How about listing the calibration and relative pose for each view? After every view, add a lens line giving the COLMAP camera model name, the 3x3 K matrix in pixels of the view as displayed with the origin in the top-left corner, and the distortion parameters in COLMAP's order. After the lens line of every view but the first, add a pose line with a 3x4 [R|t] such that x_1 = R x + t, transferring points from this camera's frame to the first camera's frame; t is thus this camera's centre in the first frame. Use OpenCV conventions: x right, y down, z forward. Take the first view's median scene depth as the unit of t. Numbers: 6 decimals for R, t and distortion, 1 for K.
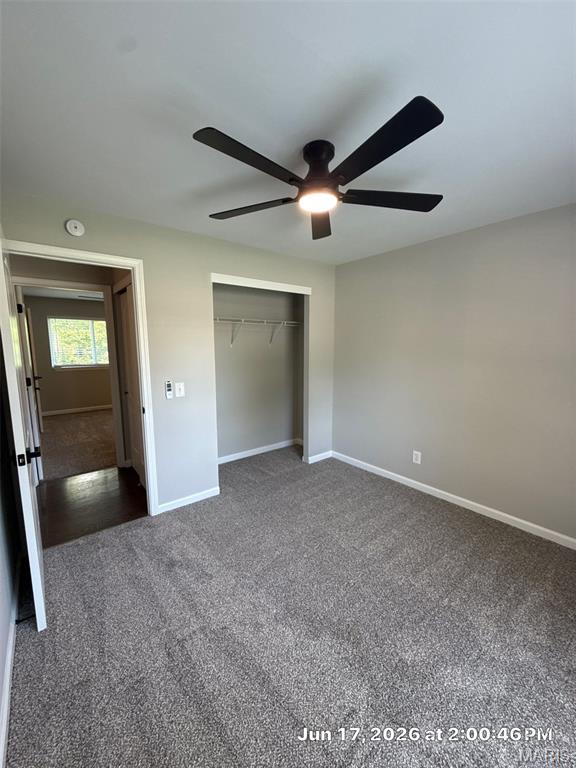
lens RADIAL K [[310.4, 0, 287.7], [0, 310.4, 382.5], [0, 0, 1]] dist [0.000359, 0.000030]
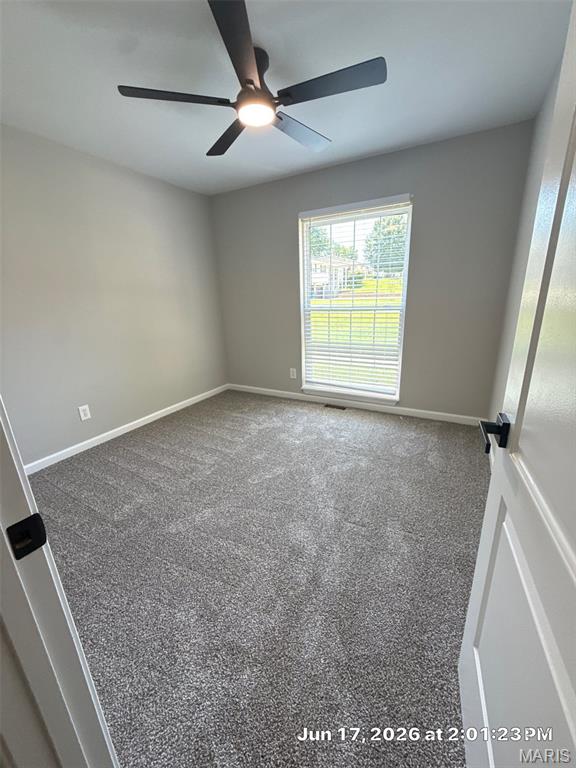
lens RADIAL K [[310.4, 0, 287.7], [0, 310.4, 382.5], [0, 0, 1]] dist [0.000359, 0.000030]
pose [[-0.369185, -0.249125, 0.895343, -0.836699], [0.162136, 0.931362, 0.326002, -0.042541], [-0.915103, 0.265523, -0.303453, 1.103084]]
